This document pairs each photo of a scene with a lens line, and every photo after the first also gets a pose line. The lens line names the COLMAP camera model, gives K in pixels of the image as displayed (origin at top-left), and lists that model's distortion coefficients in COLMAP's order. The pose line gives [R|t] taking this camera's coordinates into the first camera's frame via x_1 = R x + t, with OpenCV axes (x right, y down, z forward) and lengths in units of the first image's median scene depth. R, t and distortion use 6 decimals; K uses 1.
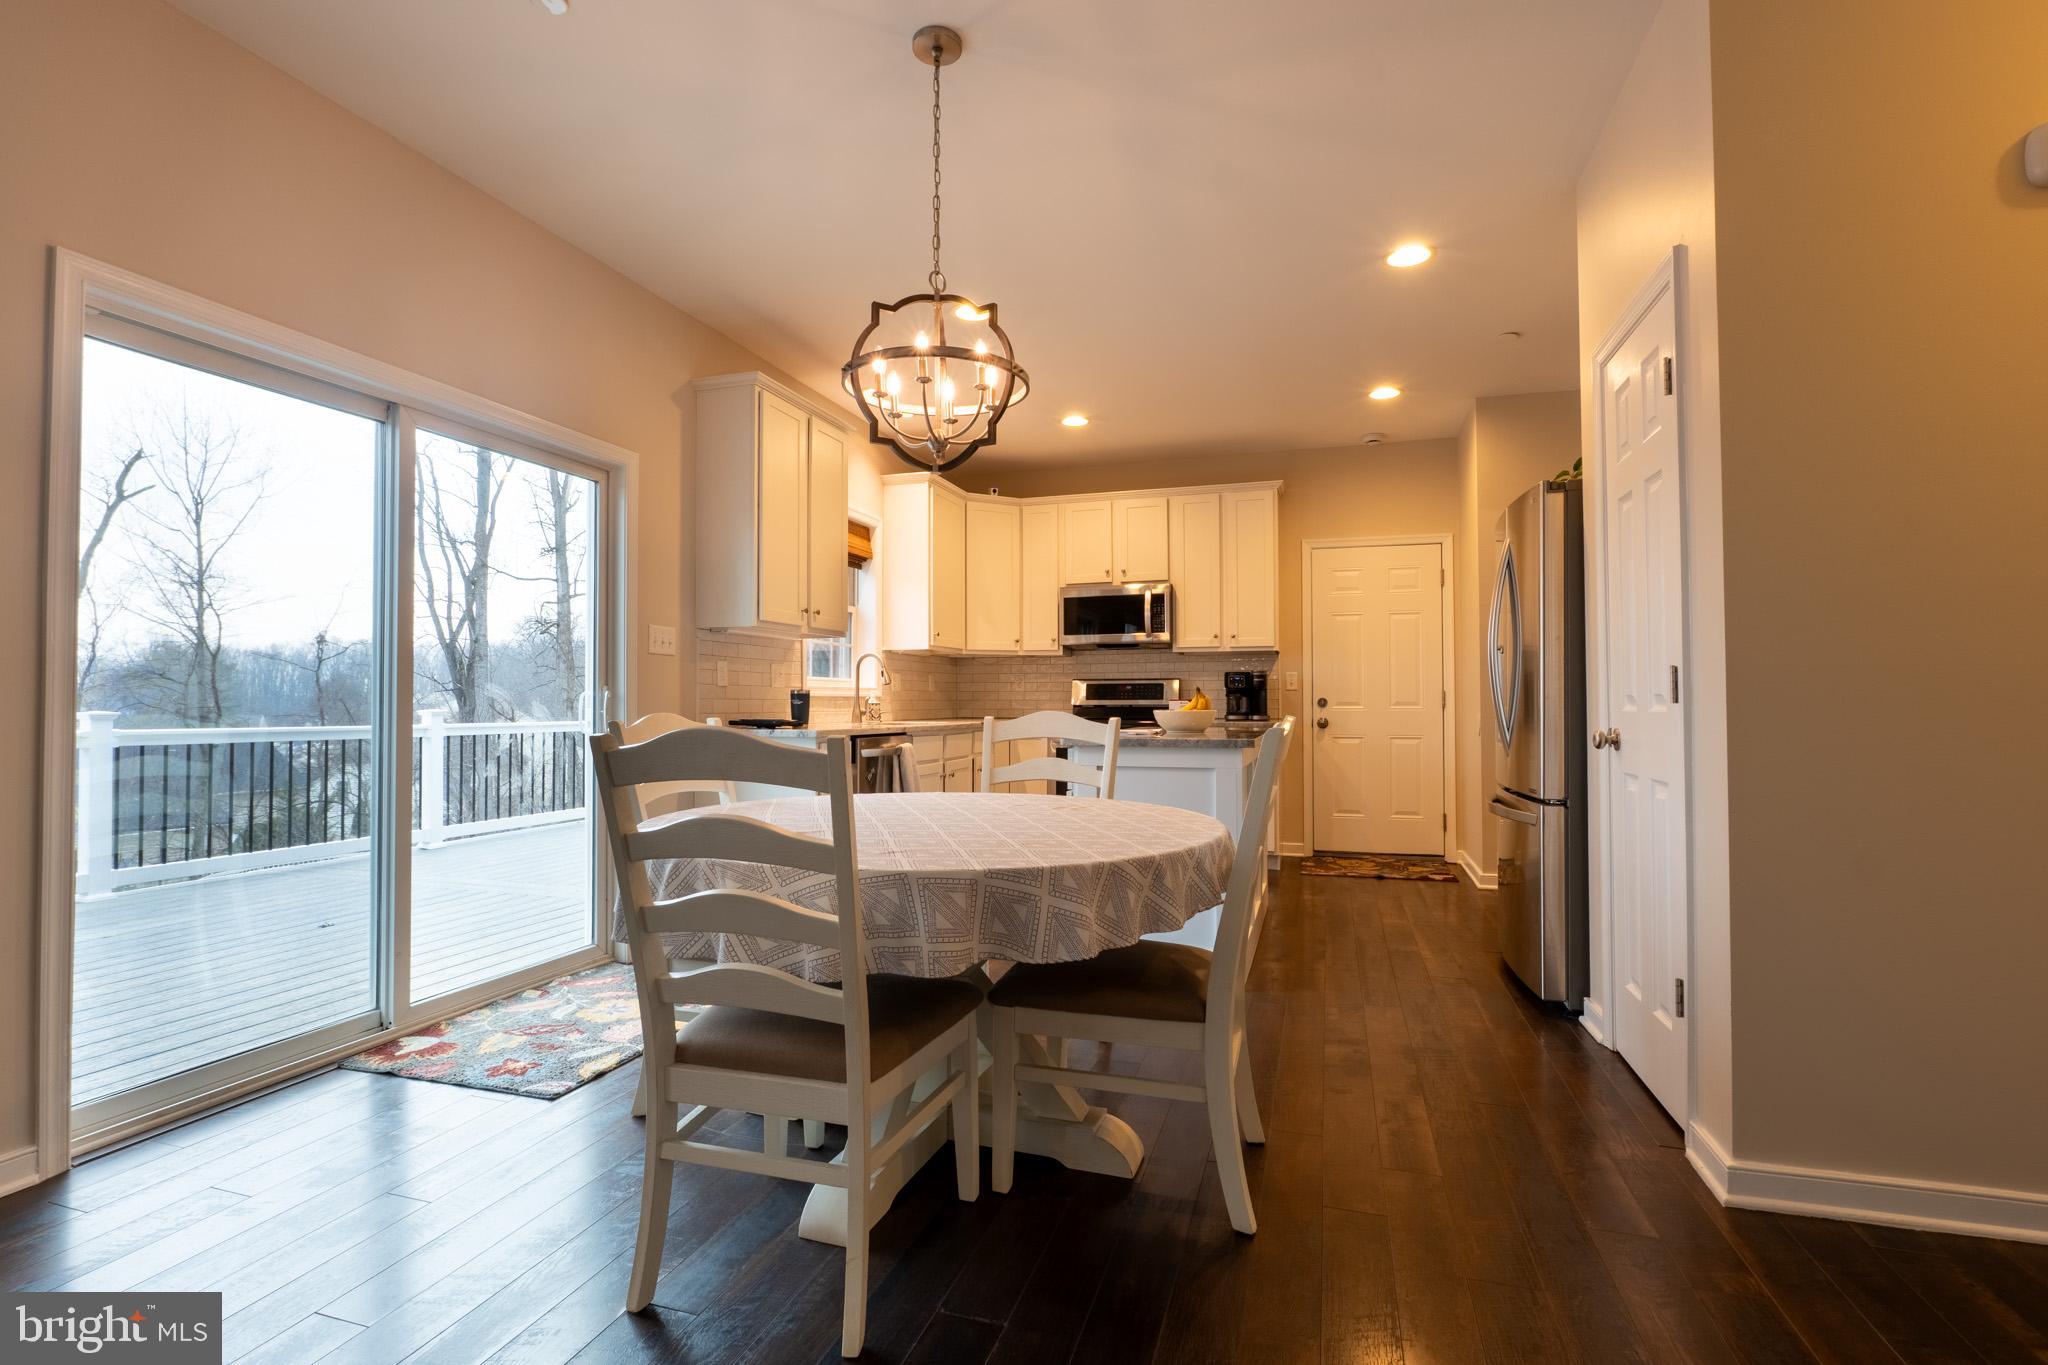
lens RADIAL K [[958.5, 0, 1021.0], [0, 958.5, 683.2], [0, 0, 1]] dist [-0.008626, -0.000170]
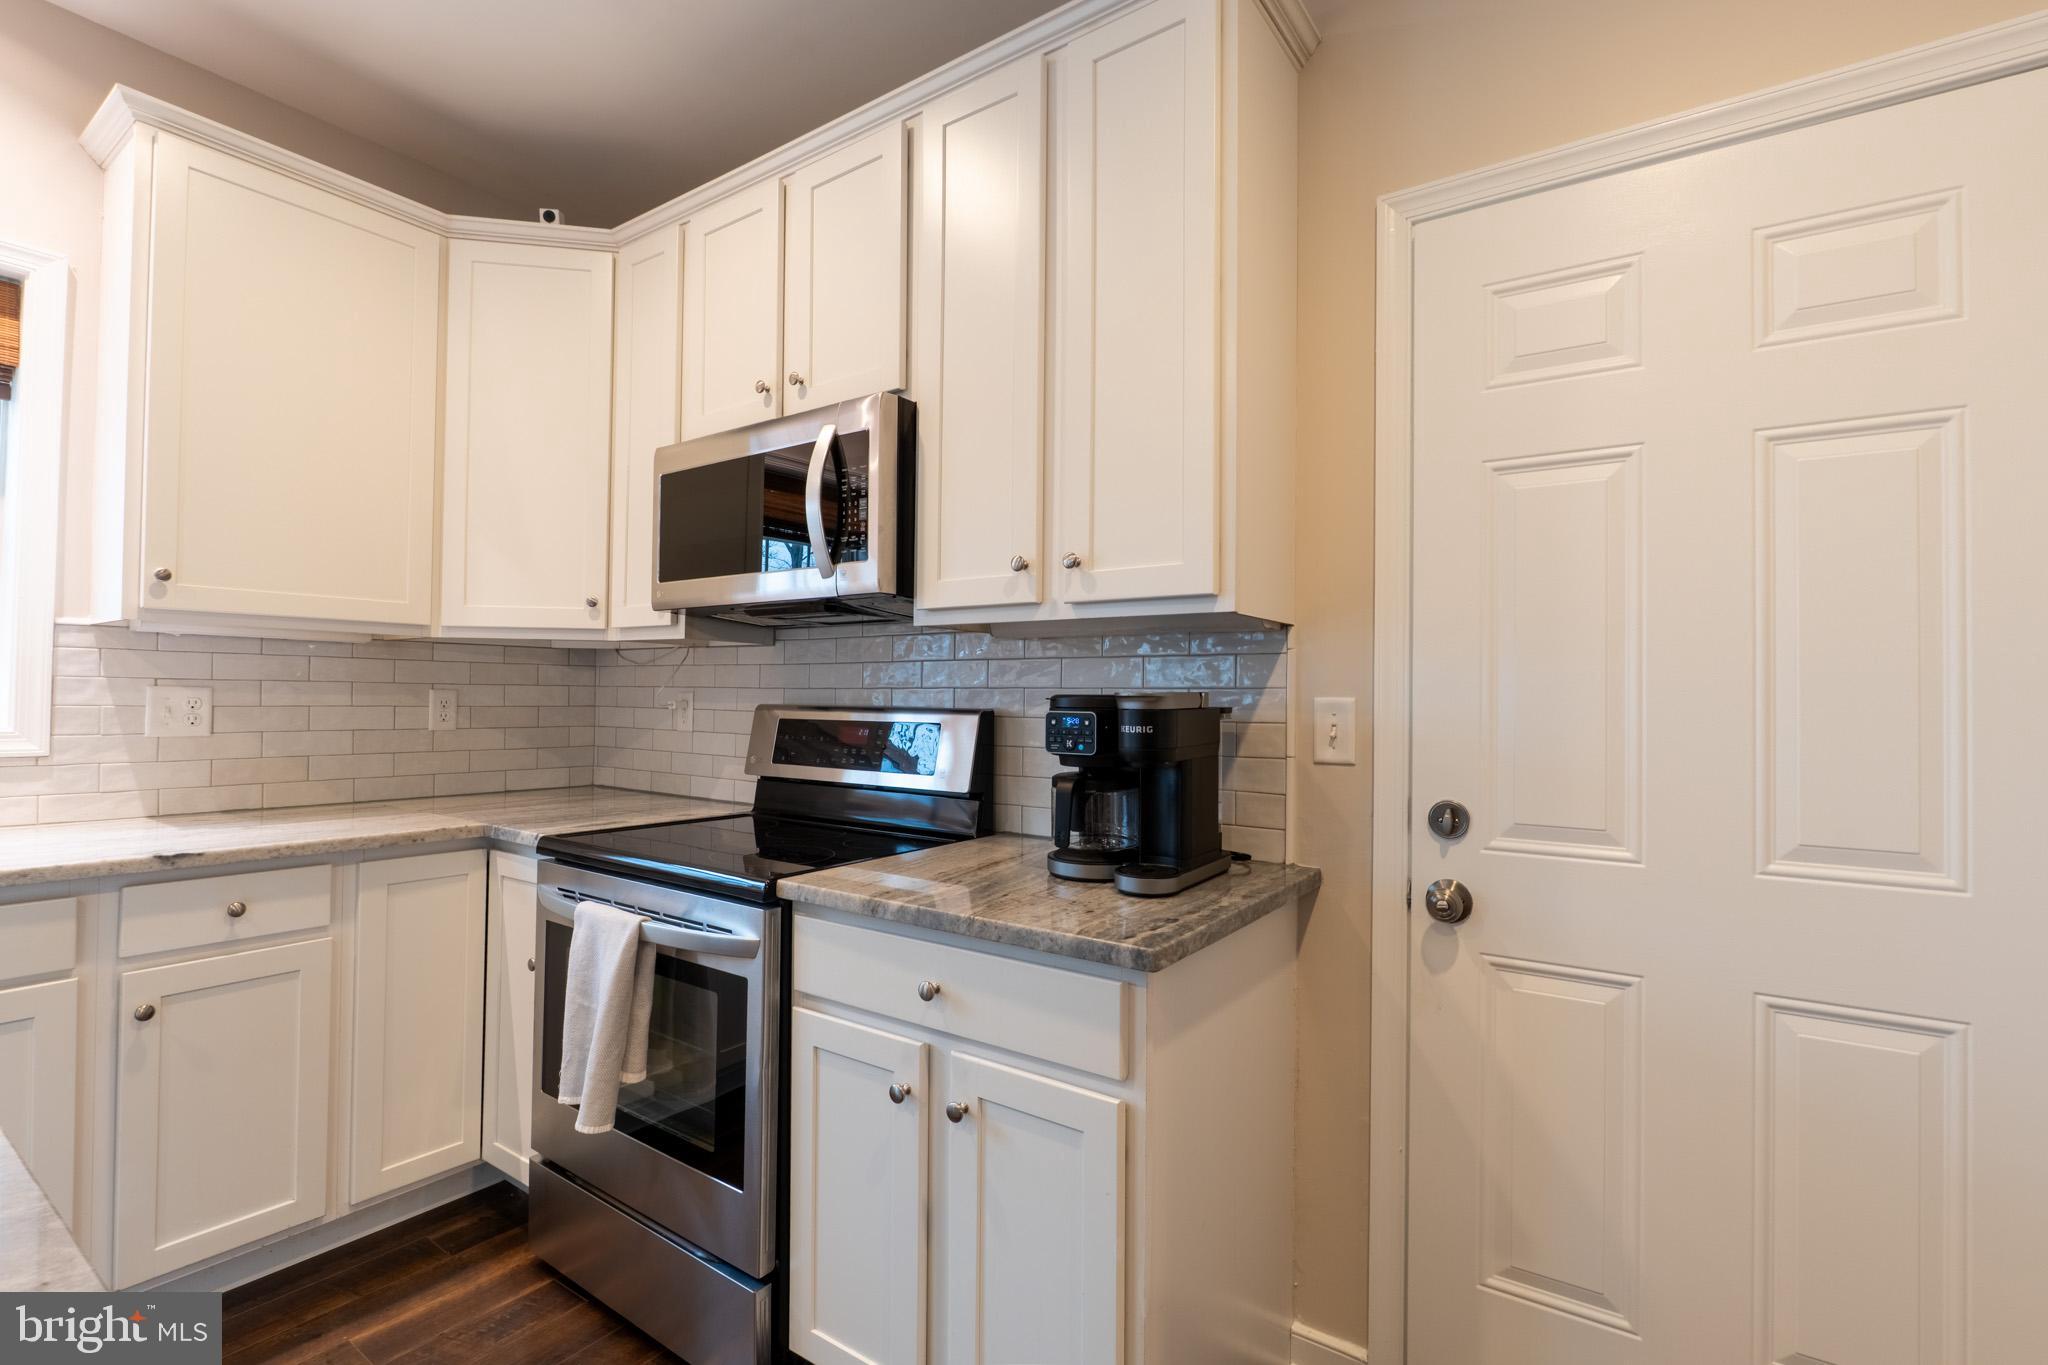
lens RADIAL K [[958.5, 0, 1003.7], [0, 958.5, 683.8], [0, 0, 1]] dist [-0.008626, -0.000170]
pose [[0.953482, 0.008579, -0.301327, 0.280465], [-0.008585, 0.999962, 0.001304, -0.014967], [0.301327, 0.001344, 0.953520, 0.729738]]
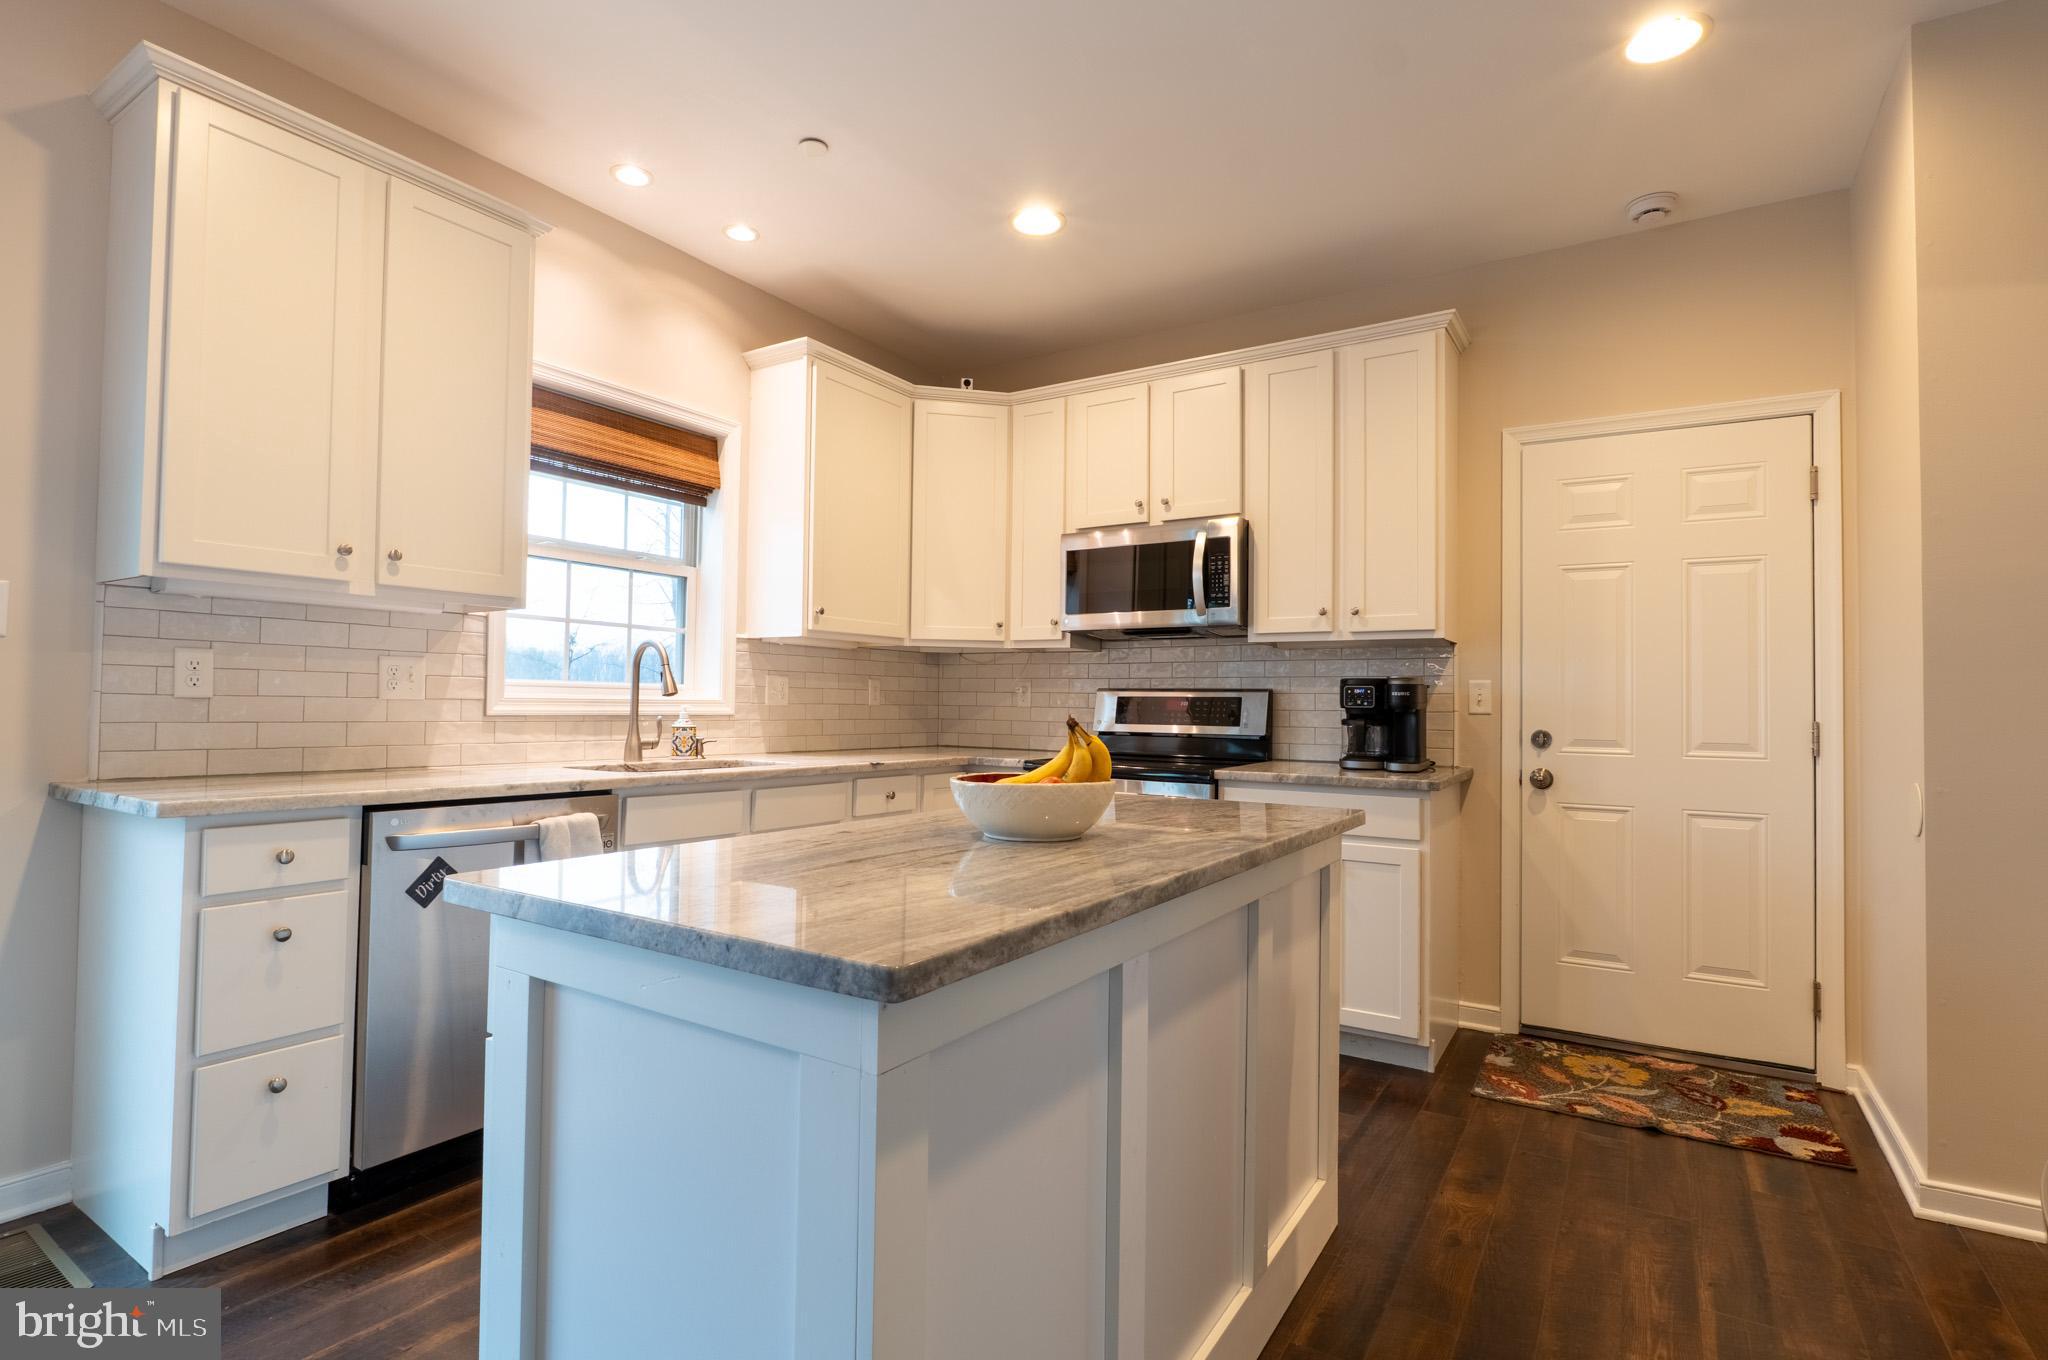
lens RADIAL K [[958.5, 0, 1039.3], [0, 958.5, 680.3], [0, 0, 1]] dist [-0.008626, -0.000170]
pose [[0.966867, 0.008804, -0.255129, 0.185357], [-0.010594, 0.999928, -0.005642, -0.005816], [0.255061, 0.008158, 0.966891, 0.434291]]
